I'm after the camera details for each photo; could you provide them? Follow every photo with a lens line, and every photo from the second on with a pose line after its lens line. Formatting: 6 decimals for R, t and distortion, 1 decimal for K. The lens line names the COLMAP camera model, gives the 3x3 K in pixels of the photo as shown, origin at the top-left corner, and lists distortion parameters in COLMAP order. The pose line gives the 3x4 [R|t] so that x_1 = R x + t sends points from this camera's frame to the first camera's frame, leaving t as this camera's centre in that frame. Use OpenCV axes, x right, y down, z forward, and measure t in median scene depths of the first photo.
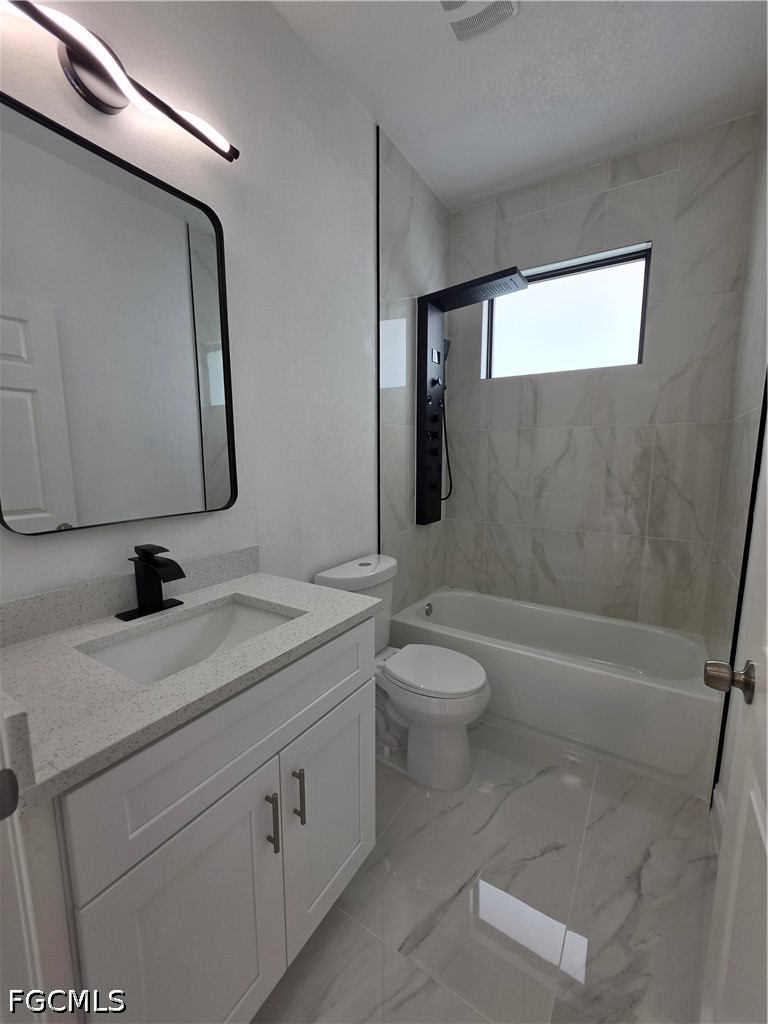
lens RADIAL K [[412.0, 0, 384.0], [0, 412.0, 512.0], [0, 0, 1]] dist [-0.000832, 0.000184]
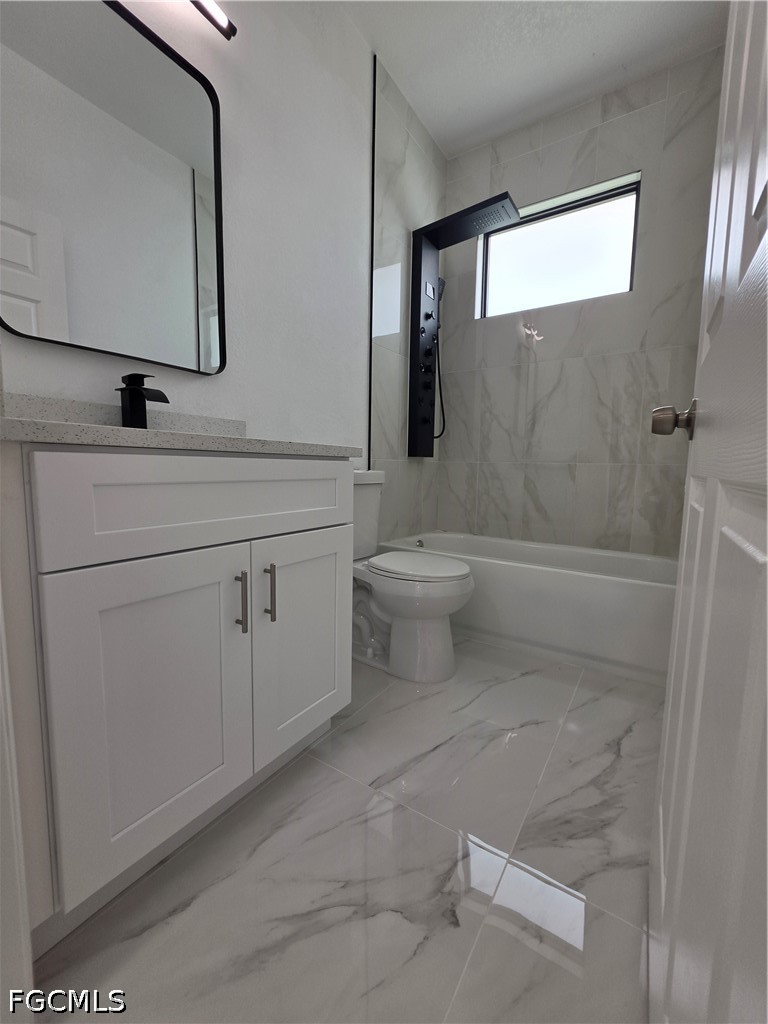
lens RADIAL K [[415.2, 0, 380.1], [0, 415.2, 507.1], [0, 0, 1]] dist [-0.000604, 0.000240]
pose [[0.999682, 0.019297, -0.016251, 0.032116], [-0.019870, 0.999160, -0.035827, 0.212677], [0.015546, 0.036139, 0.999226, -0.009489]]
